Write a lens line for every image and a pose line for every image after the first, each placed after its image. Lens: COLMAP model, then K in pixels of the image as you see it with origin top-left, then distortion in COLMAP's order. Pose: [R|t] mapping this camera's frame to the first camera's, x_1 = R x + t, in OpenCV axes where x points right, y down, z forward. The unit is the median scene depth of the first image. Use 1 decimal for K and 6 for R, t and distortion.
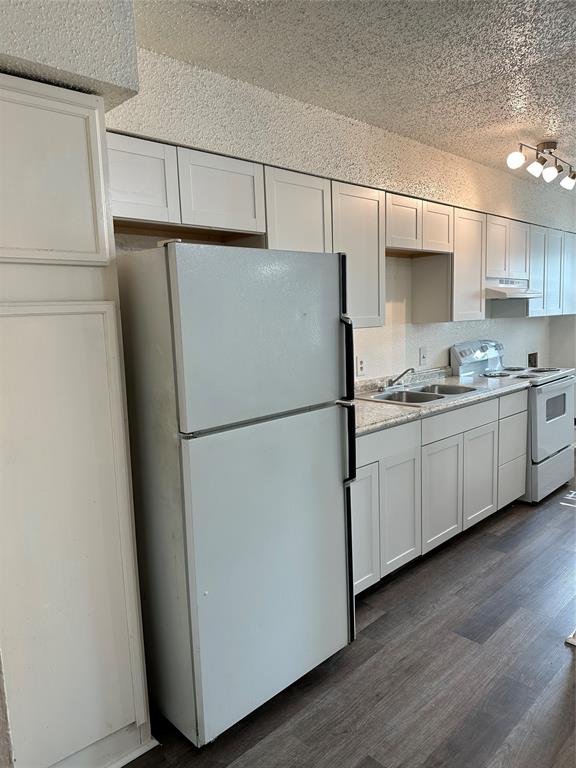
lens RADIAL K [[538.3, 0, 283.4], [0, 538.3, 381.5], [0, 0, 1]] dist [0.057547, -0.071033]
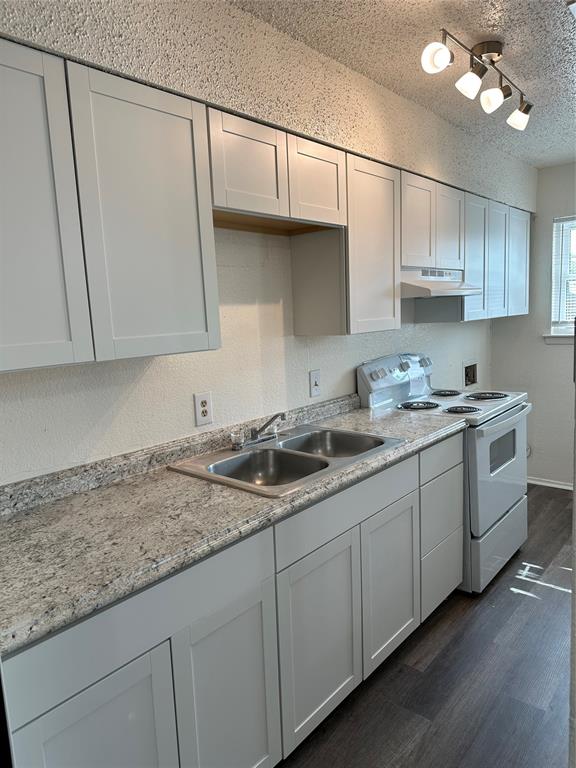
lens RADIAL K [[538.3, 0, 285.6], [0, 538.3, 388.0], [0, 0, 1]] dist [0.057547, -0.071033]
pose [[0.995049, -0.024121, 0.096417, 0.188073], [0.021753, 0.999437, 0.025544, -0.070158], [-0.096978, -0.023320, 0.995013, 0.398054]]
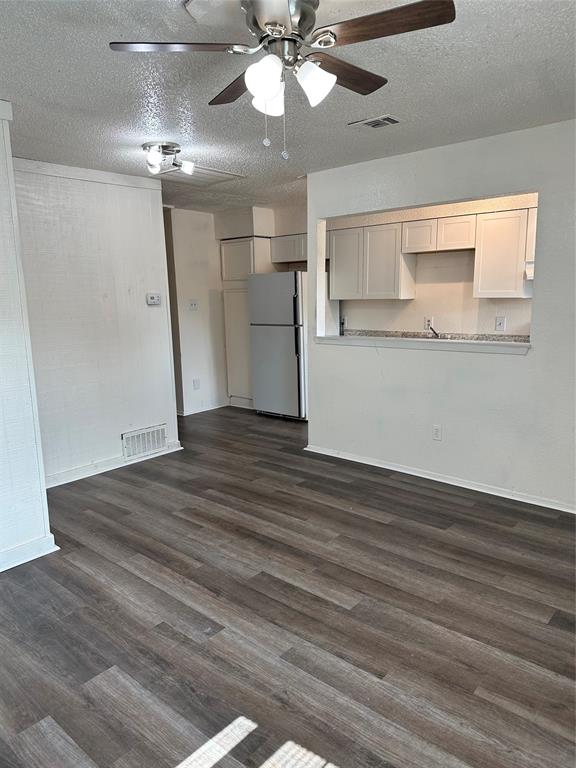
lens RADIAL K [[538.3, 0, 289.5], [0, 538.3, 385.7], [0, 0, 1]] dist [0.057547, -0.071033]
pose [[0.080382, 0.202409, -0.975996, 1.820794], [-0.105491, 0.975393, 0.193596, -0.120746], [0.991166, 0.087397, 0.099757, 0.459497]]
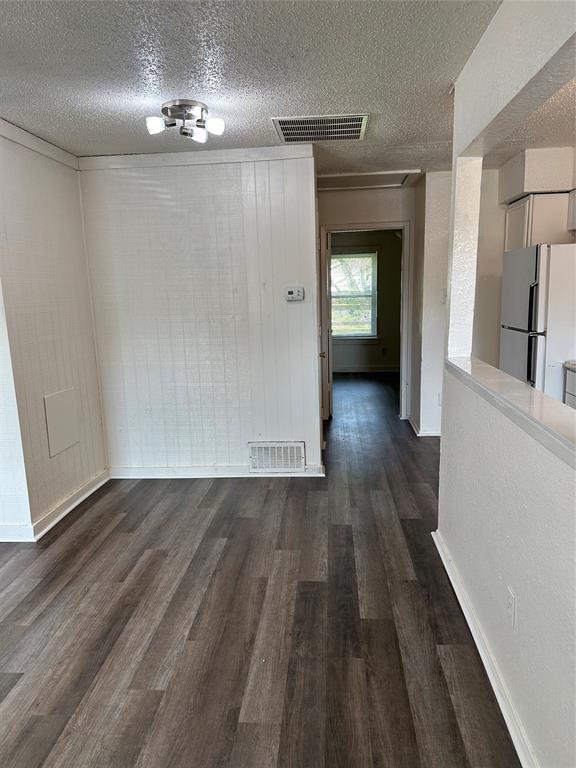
lens RADIAL K [[538.3, 0, 284.5], [0, 538.3, 383.4], [0, 0, 1]] dist [0.057547, -0.071033]
pose [[-0.753309, 0.175436, -0.633835, 1.154693], [-0.023703, 0.955896, 0.292748, -0.187240], [0.657239, 0.235554, -0.715927, 1.112135]]
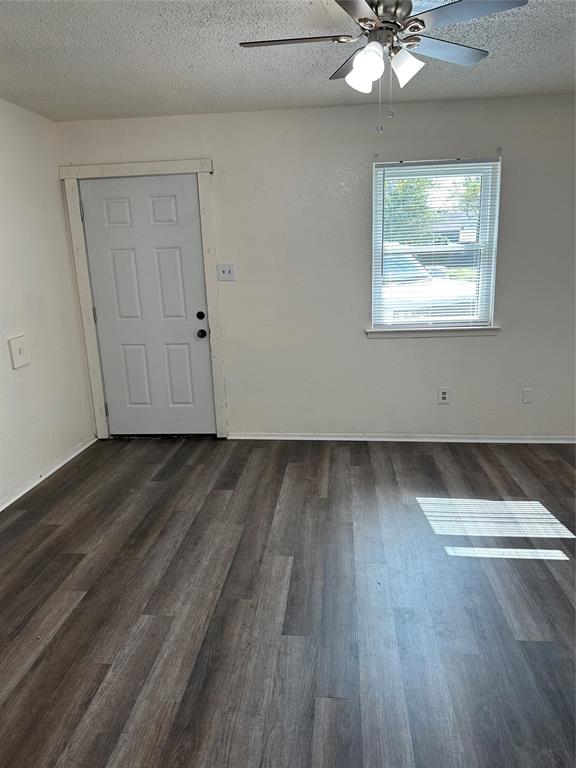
lens RADIAL K [[538.3, 0, 287.3], [0, 538.3, 387.6], [0, 0, 1]] dist [0.057547, -0.071033]
pose [[0.764957, -0.145863, 0.627348, 0.686504], [0.087356, 0.988515, 0.123320, -0.026940], [-0.638130, -0.039532, 0.768913, 0.046644]]
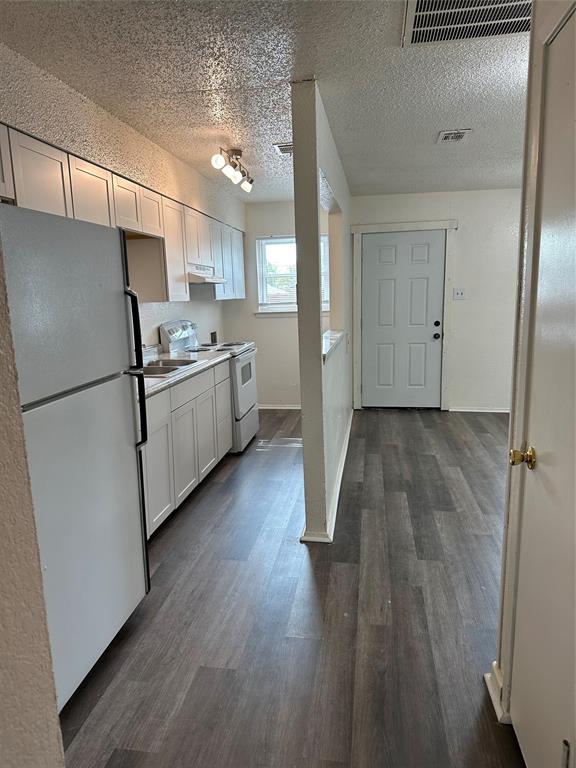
lens RADIAL K [[538.3, 0, 275.9], [0, 538.3, 387.5], [0, 0, 1]] dist [0.057547, -0.071033]
pose [[0.809036, -0.089087, 0.580968, -0.179120], [0.069296, 0.996010, 0.056232, 0.018743], [-0.583659, -0.005235, 0.811982, -0.021838]]
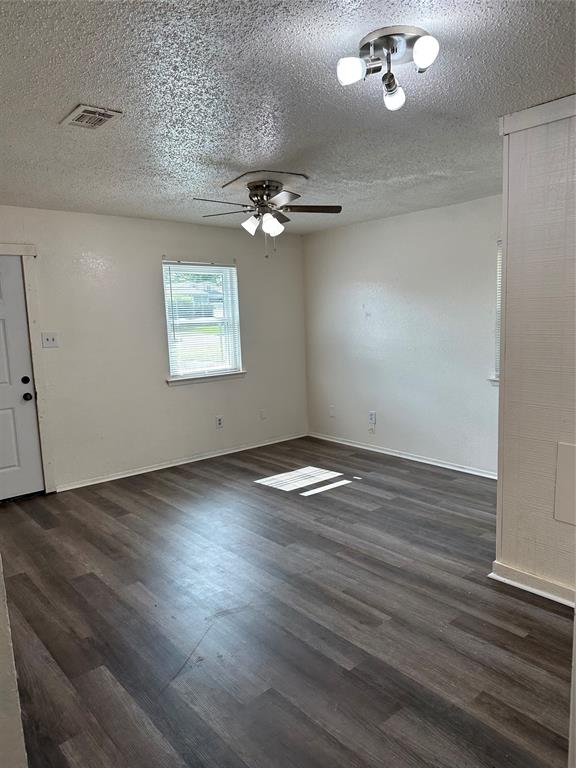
lens RADIAL K [[538.3, 0, 288.6], [0, 538.3, 385.9], [0, 0, 1]] dist [0.057547, -0.071033]
pose [[0.061949, -0.102280, 0.992825, 0.029457], [0.154445, 0.983736, 0.091707, -0.064769], [-0.986057, 0.147656, 0.076738, 0.393190]]
